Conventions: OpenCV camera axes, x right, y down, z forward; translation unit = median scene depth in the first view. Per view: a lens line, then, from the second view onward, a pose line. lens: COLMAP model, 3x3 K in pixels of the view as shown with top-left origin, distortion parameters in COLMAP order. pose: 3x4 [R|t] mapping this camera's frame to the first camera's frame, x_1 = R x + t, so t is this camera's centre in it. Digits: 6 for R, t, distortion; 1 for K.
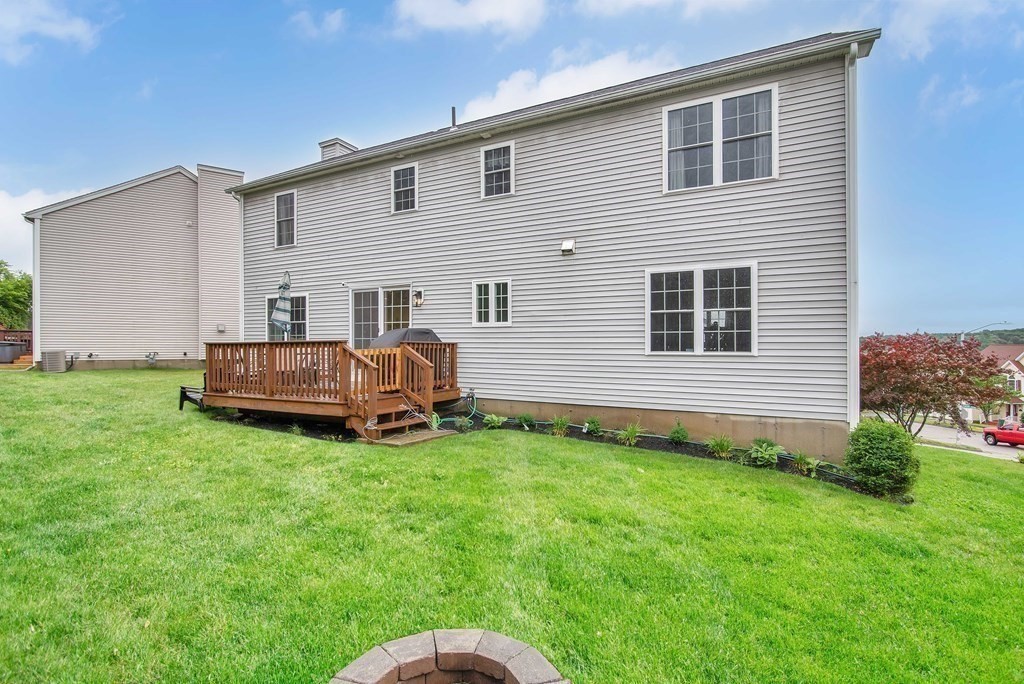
lens RADIAL K [[487.3, 0, 512.0], [0, 487.3, 342.0], [0, 0, 1]] dist [-0.000395, -0.000180]
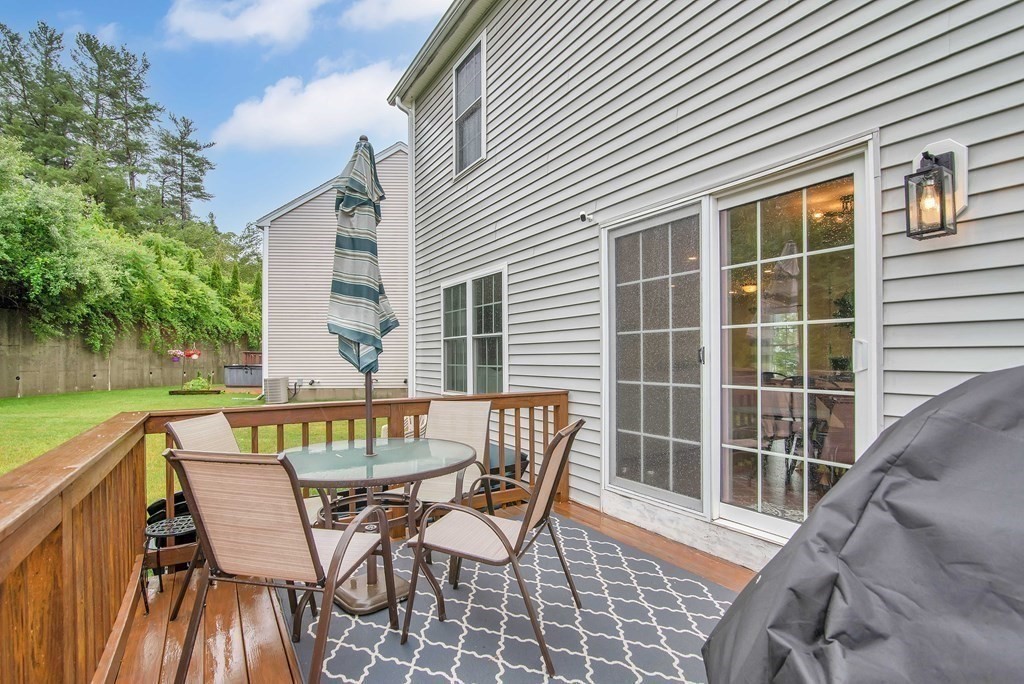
lens RADIAL K [[487.3, 0, 512.0], [0, 487.3, 342.0], [0, 0, 1]] dist [-0.000395, -0.000180]
pose [[0.861351, -0.019184, -0.507648, -0.219110], [0.003198, 0.999472, -0.032343, -0.022608], [0.508000, 0.026235, 0.860957, 0.687061]]
